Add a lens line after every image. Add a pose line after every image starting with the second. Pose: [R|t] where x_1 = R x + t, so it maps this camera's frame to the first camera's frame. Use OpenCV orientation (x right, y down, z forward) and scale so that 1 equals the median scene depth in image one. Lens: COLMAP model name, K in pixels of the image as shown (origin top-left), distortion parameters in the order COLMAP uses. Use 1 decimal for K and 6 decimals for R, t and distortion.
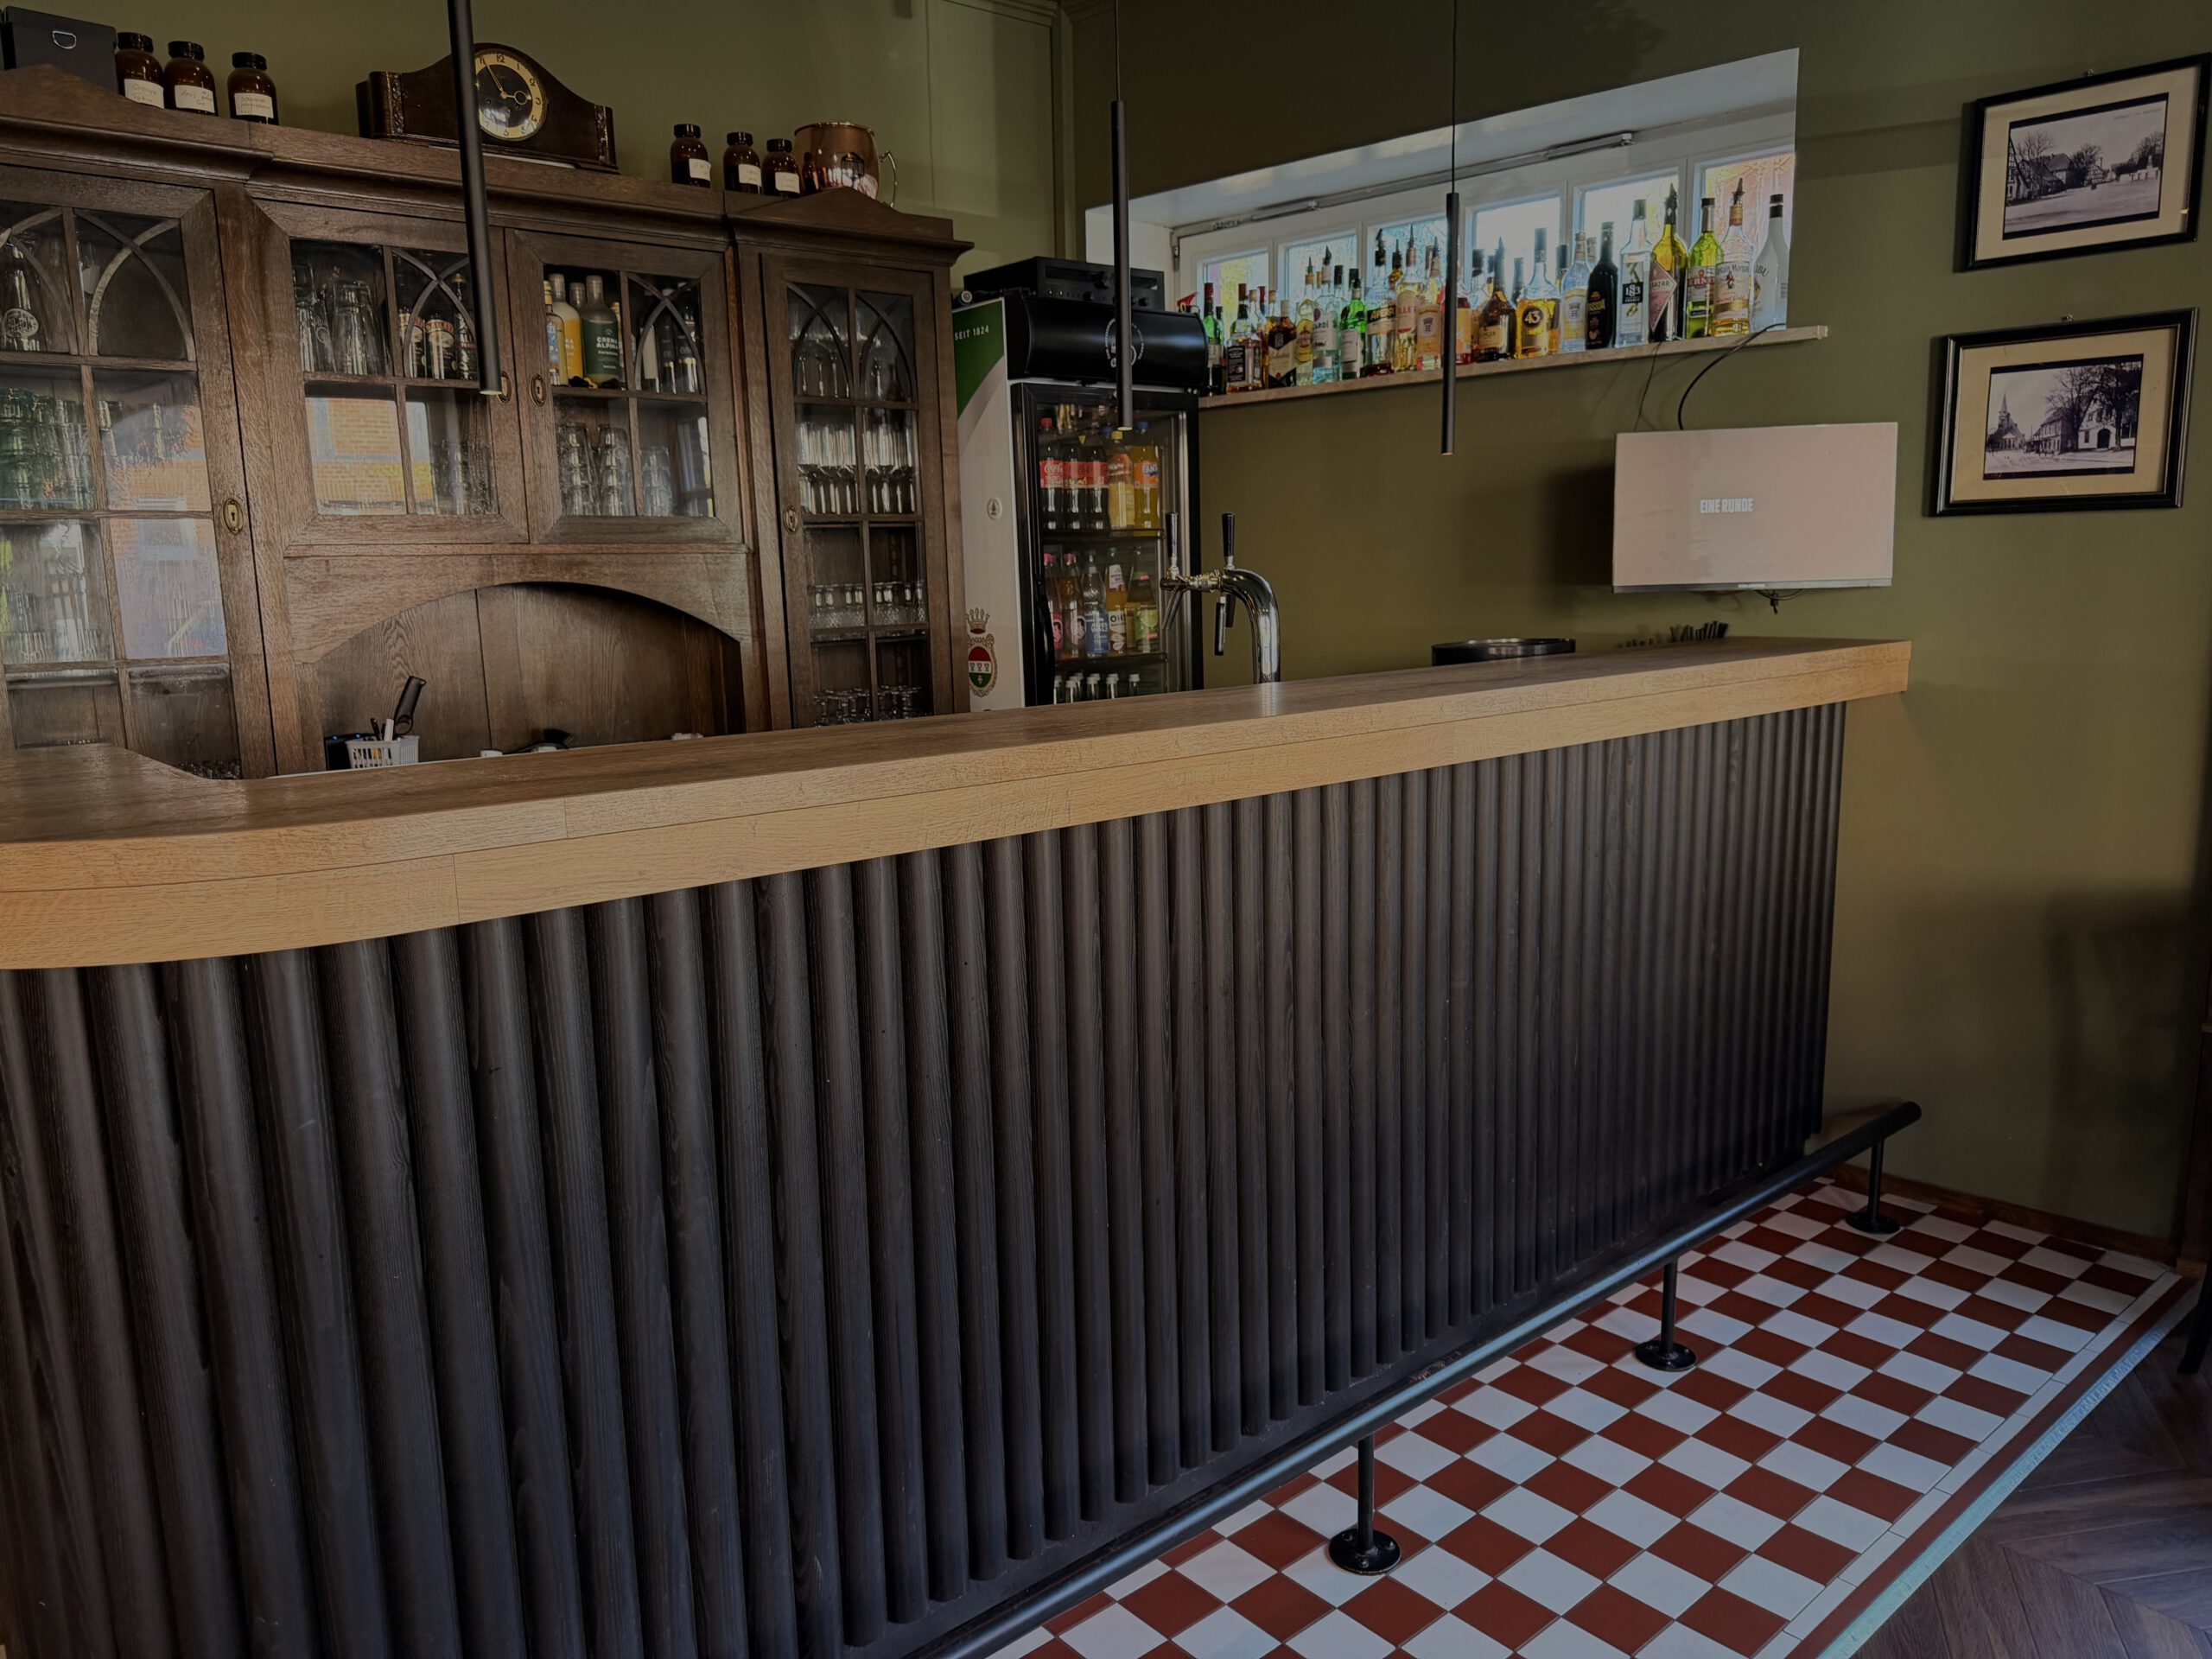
lens RADIAL K [[1567.9, 0, 1106.0], [0, 1567.9, 829.5], [0, 0, 1]] dist [0.120338, -0.159960]
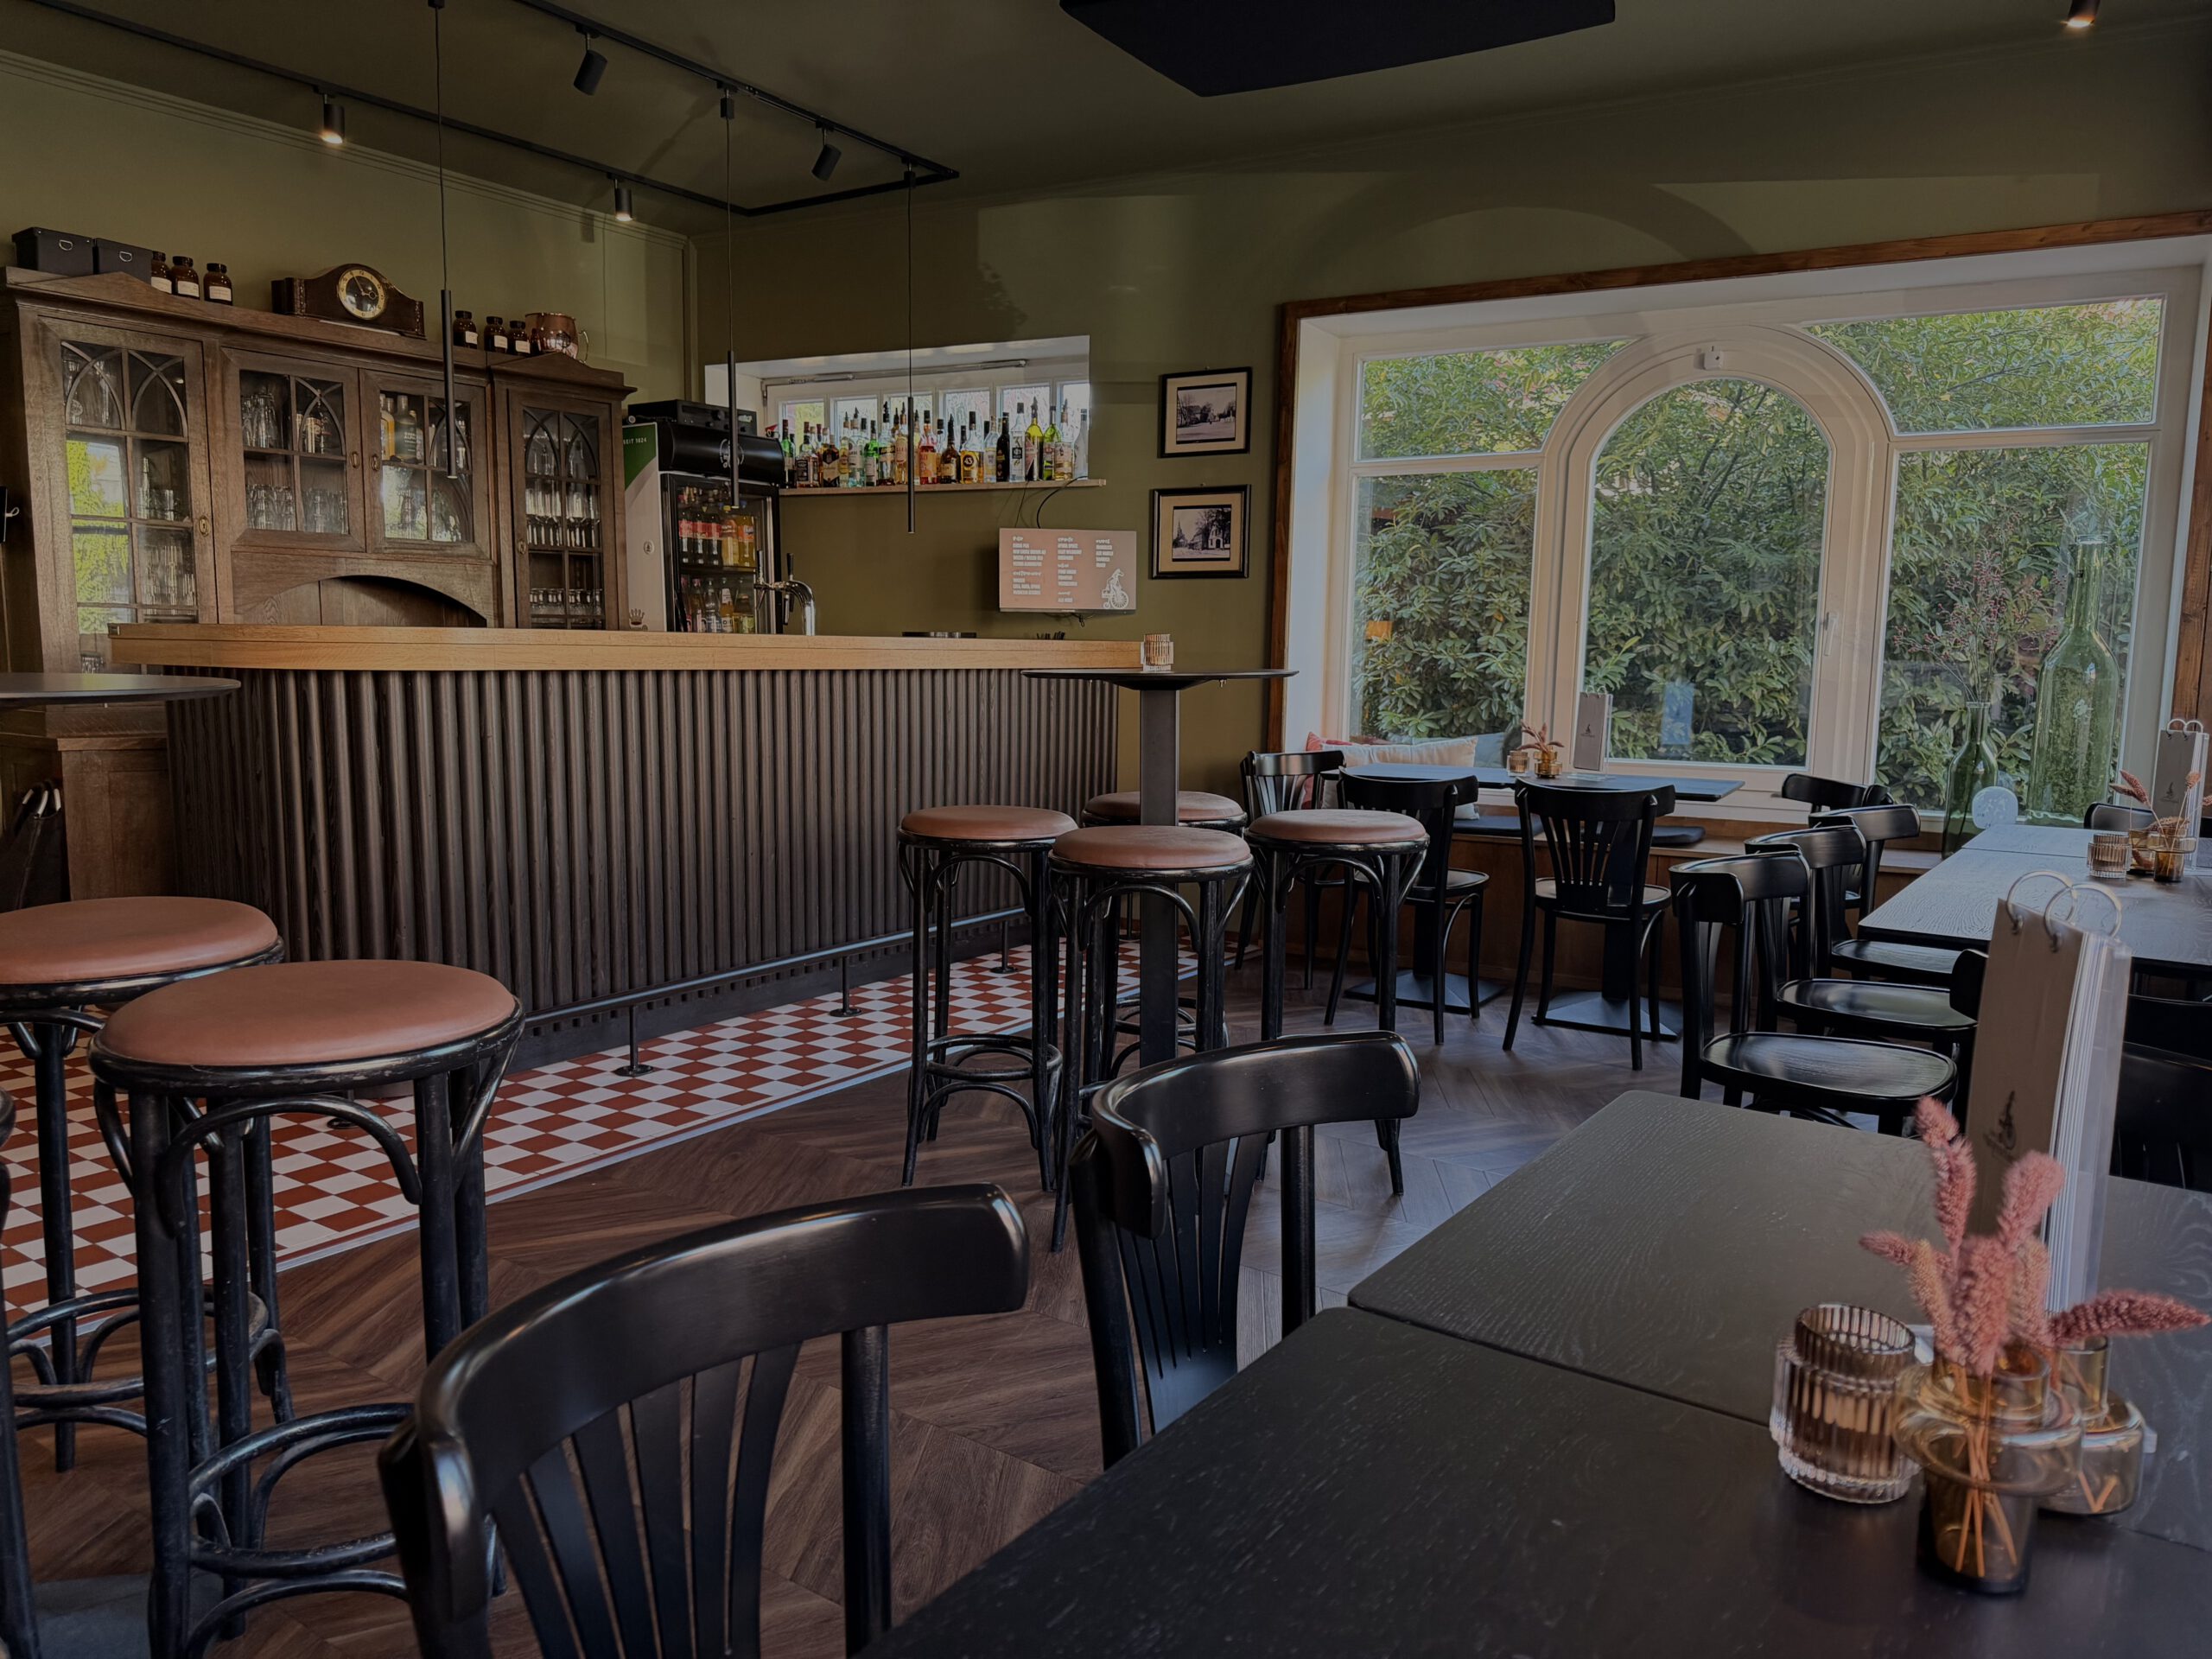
lens RADIAL K [[1563.1, 0, 1106.0], [0, 1563.1, 829.5], [0, 0, 1]] dist [0.146956, -0.238956]
pose [[0.968136, 0.008328, 0.250286, -0.022381], [0.003948, 0.998815, -0.048508, 0.176885], [-0.250393, 0.047951, 0.966956, -0.722180]]
